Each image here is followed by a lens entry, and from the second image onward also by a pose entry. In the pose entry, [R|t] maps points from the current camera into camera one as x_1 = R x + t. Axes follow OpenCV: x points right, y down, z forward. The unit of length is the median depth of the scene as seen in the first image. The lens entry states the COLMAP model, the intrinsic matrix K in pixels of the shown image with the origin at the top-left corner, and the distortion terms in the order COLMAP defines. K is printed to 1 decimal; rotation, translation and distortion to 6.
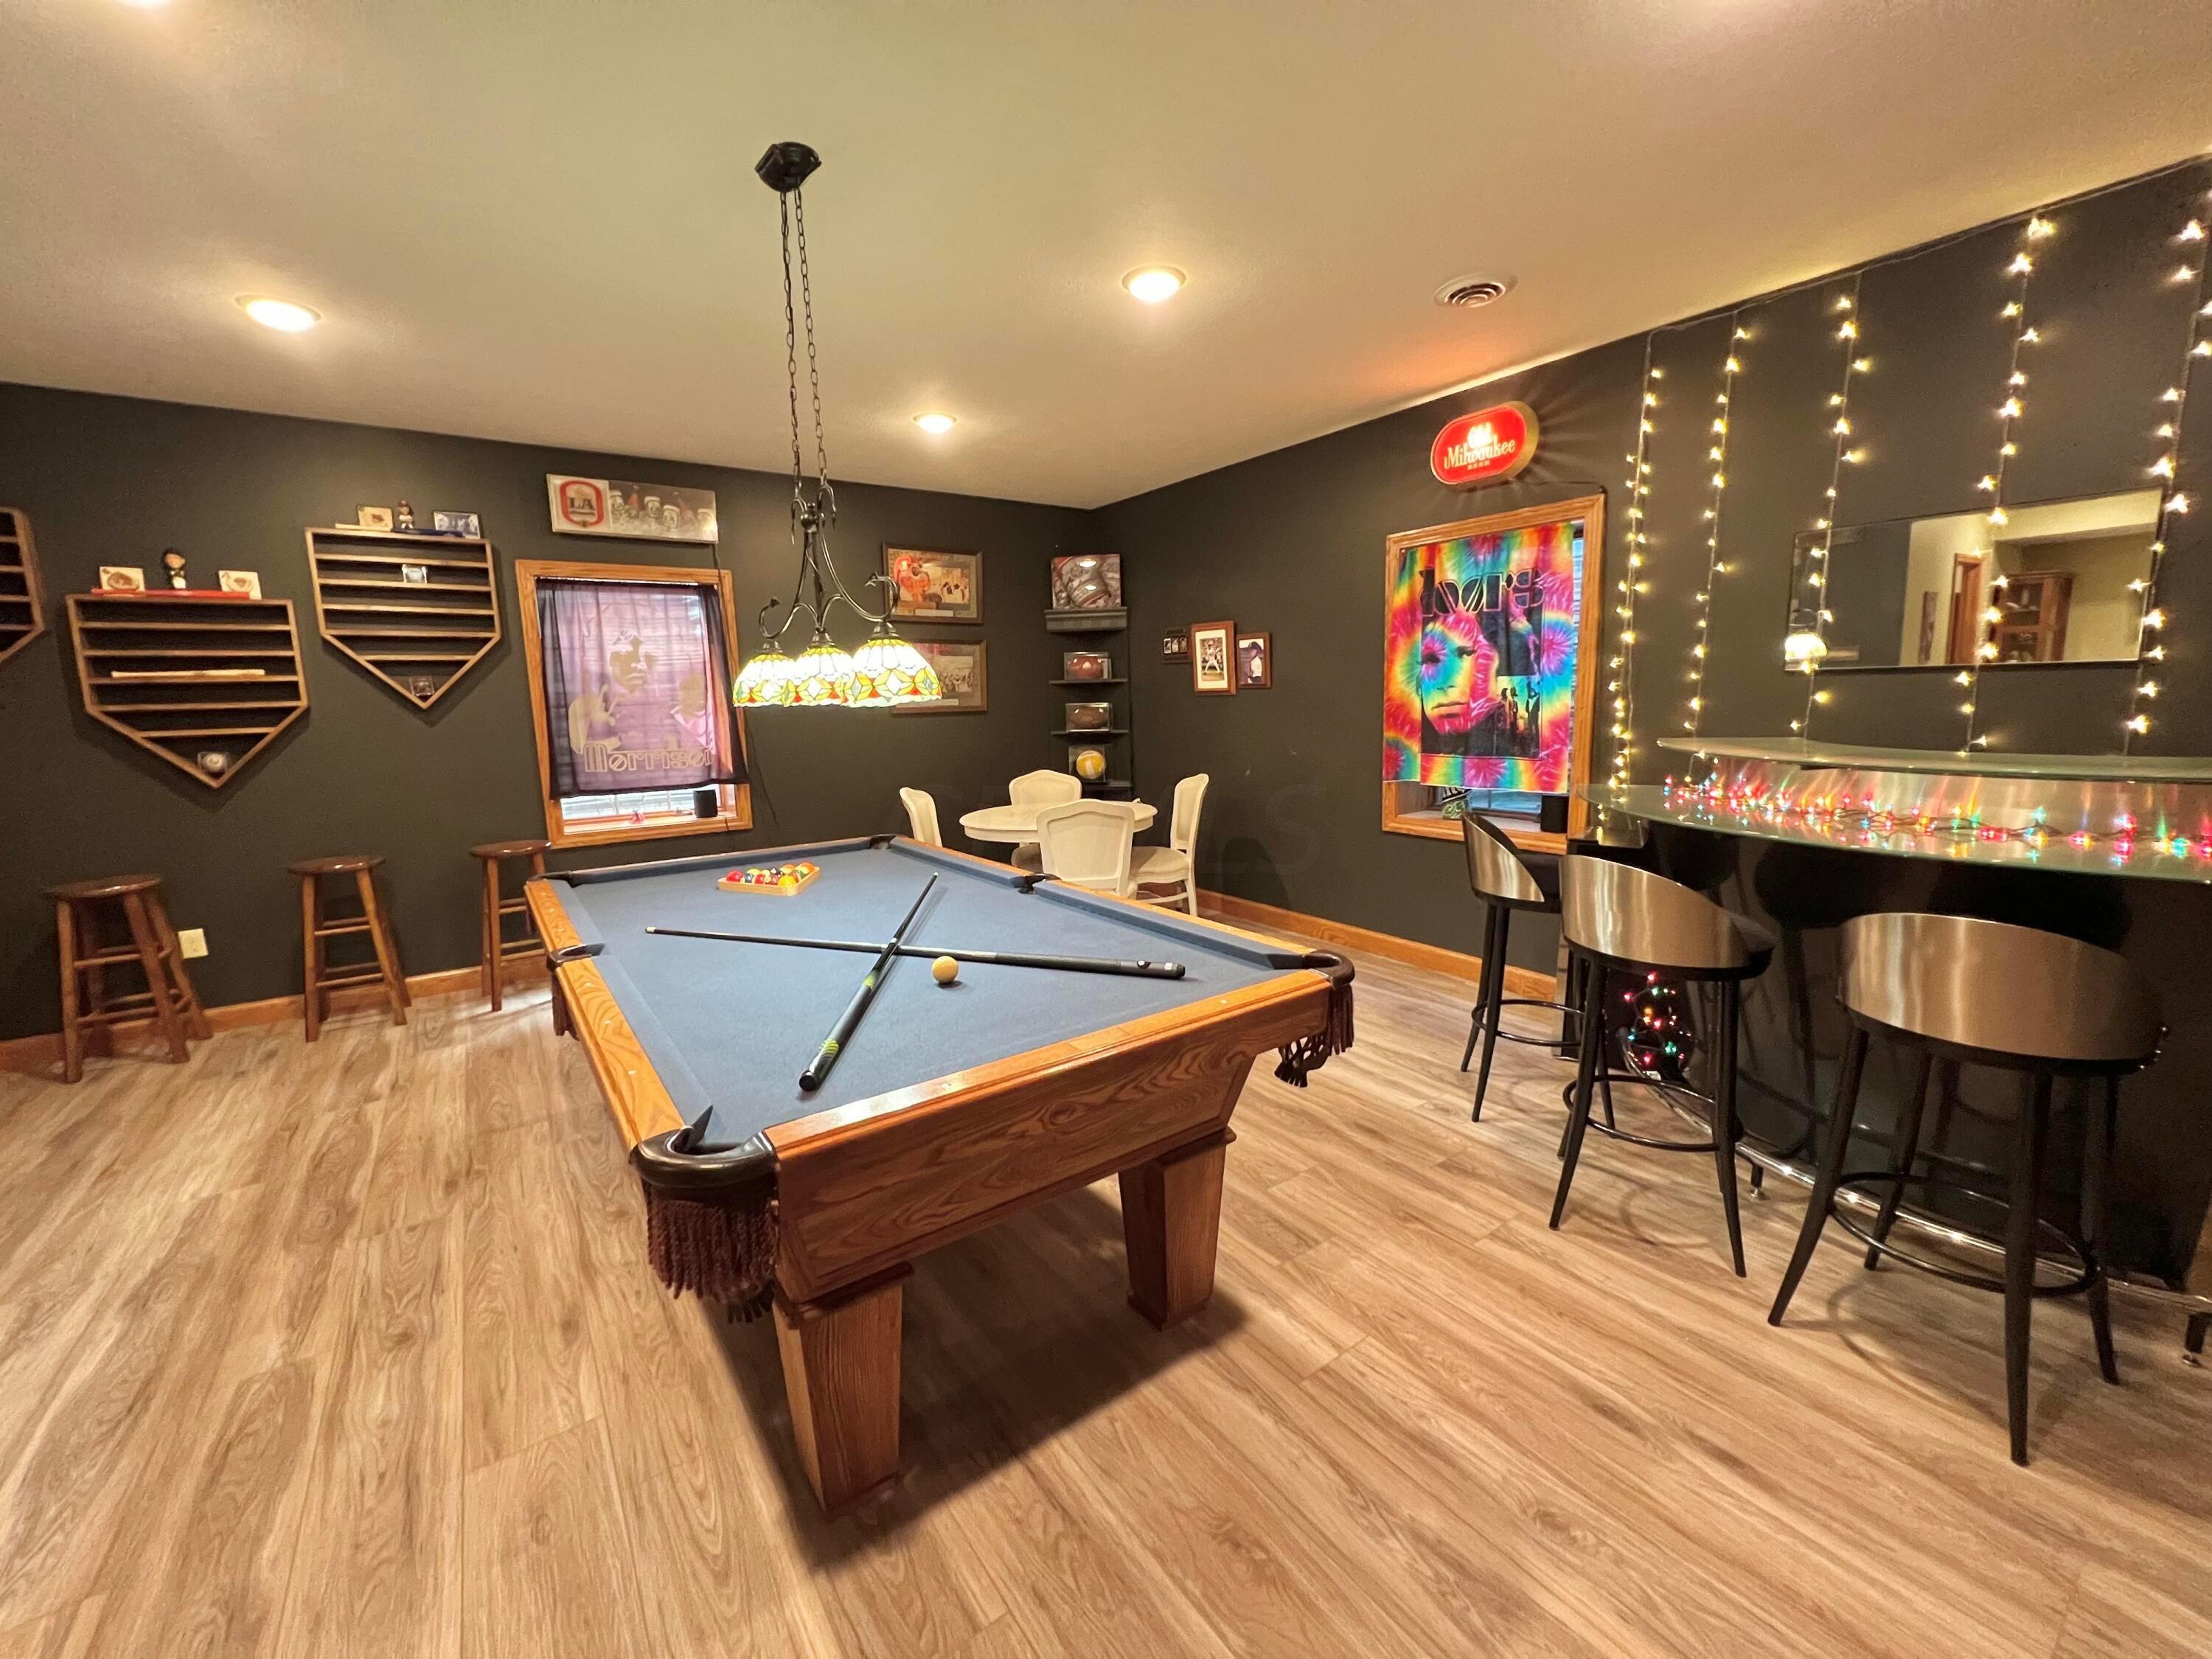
lens RADIAL K [[890.6, 0, 1108.0], [0, 890.6, 821.5], [0, 0, 1]] dist [-0.000193, 0.000467]
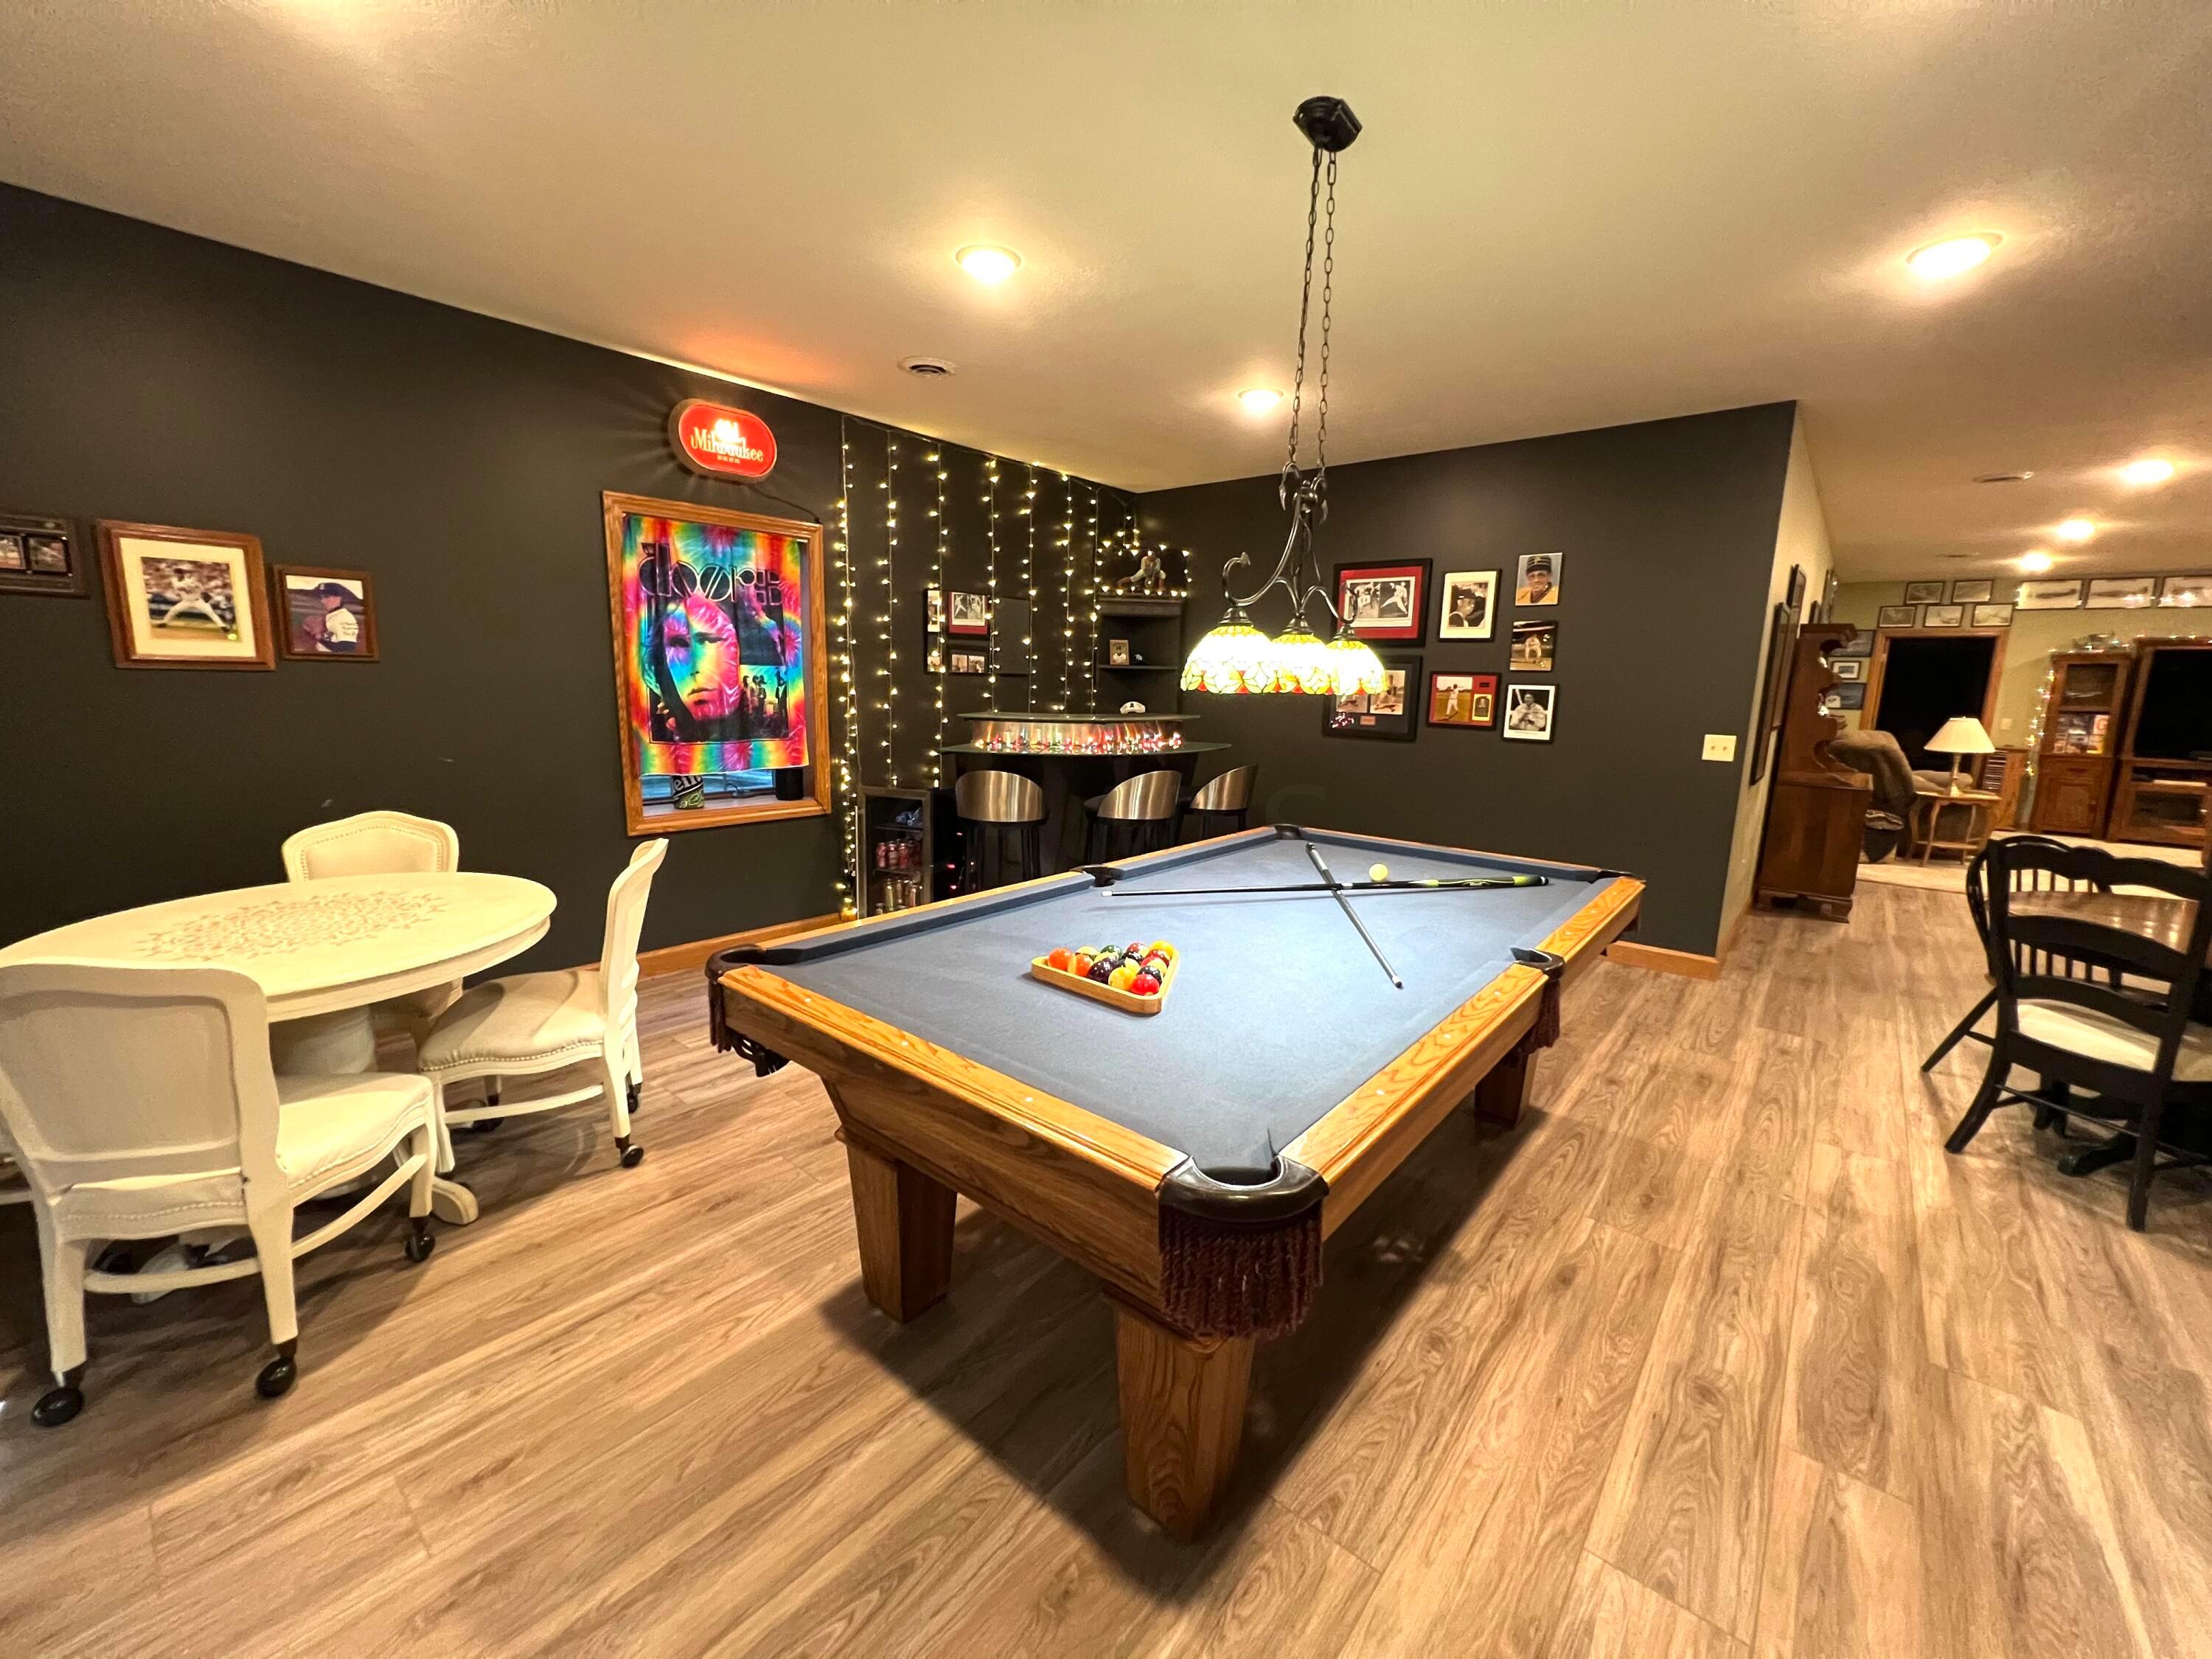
lens RADIAL K [[884.1, 0, 1091.0], [0, 884.1, 827.6], [0, 0, 1]] dist [-0.001730, 0.000109]
pose [[-0.234909, -0.146853, 0.960860, -0.751498], [0.120330, 0.976524, 0.178665, -0.117366], [-0.964541, 0.157591, -0.211723, 0.899626]]
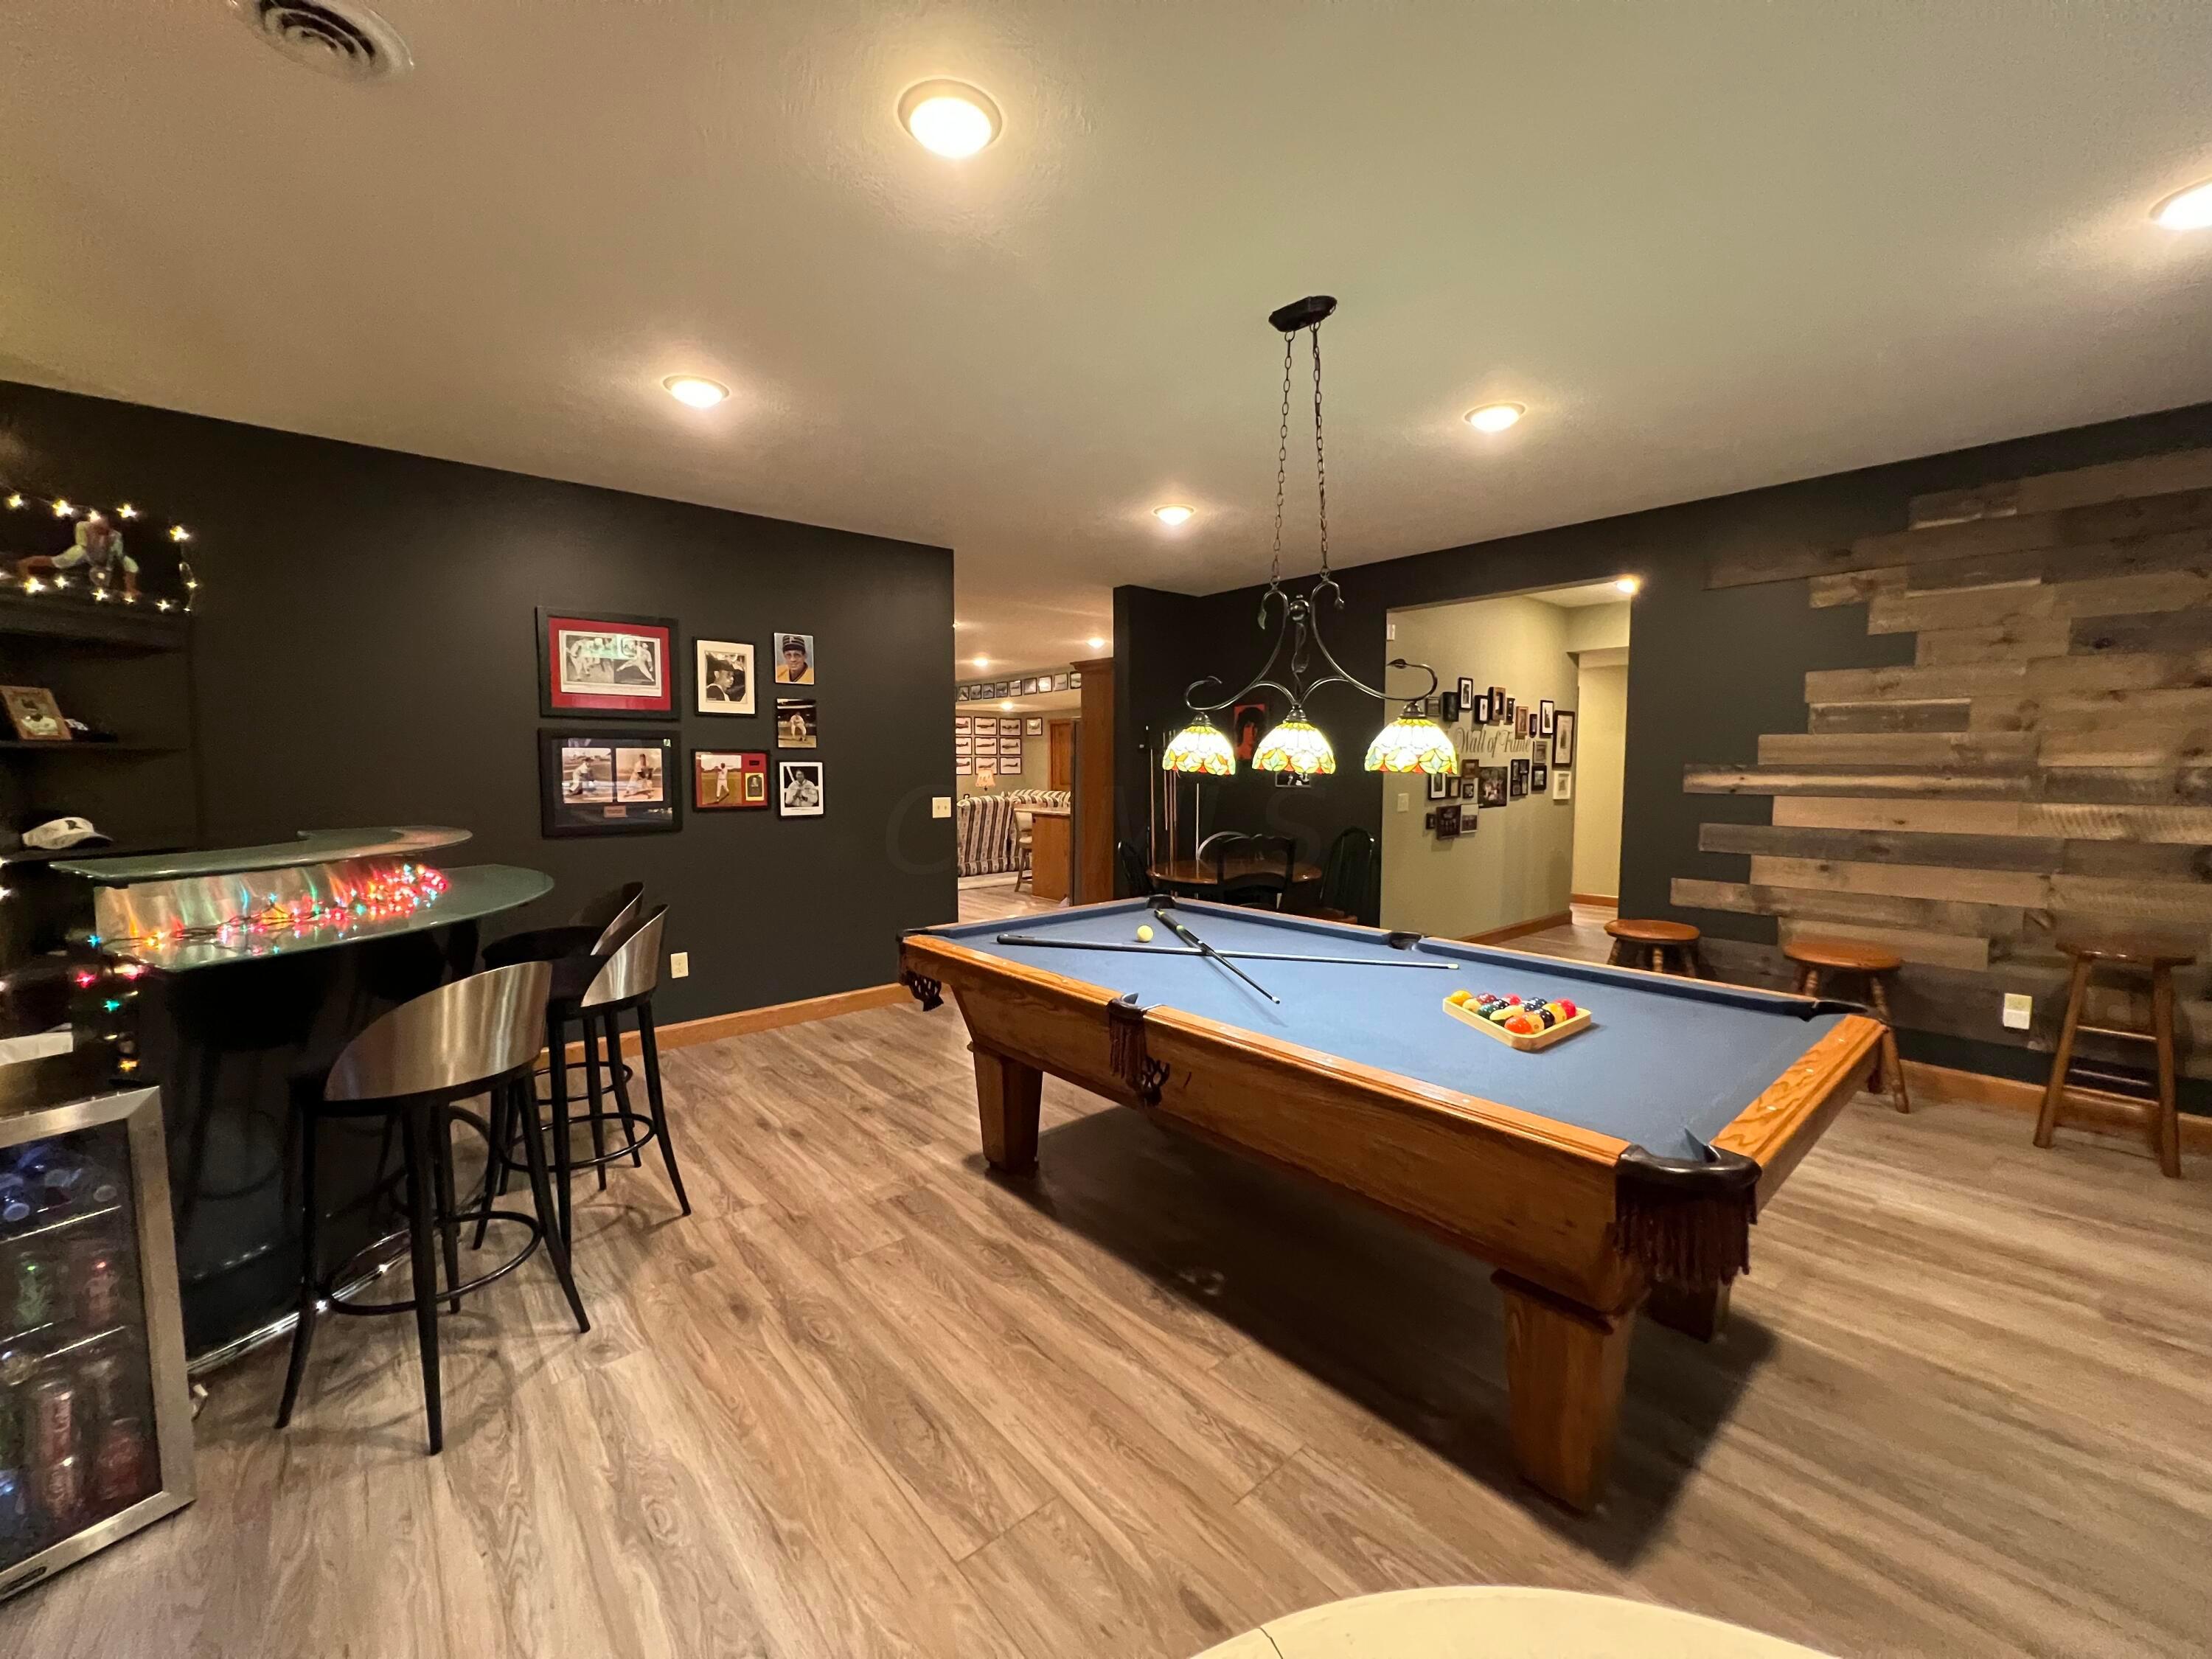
lens RADIAL K [[884.1, 0, 1104.4], [0, 884.1, 832.7], [0, 0, 1]] dist [-0.001730, 0.000109]
pose [[-0.995766, 0.034051, -0.085386, 0.010845], [0.014401, 0.975181, 0.220942, -0.189823], [0.090790, 0.218777, -0.971542, 1.288388]]
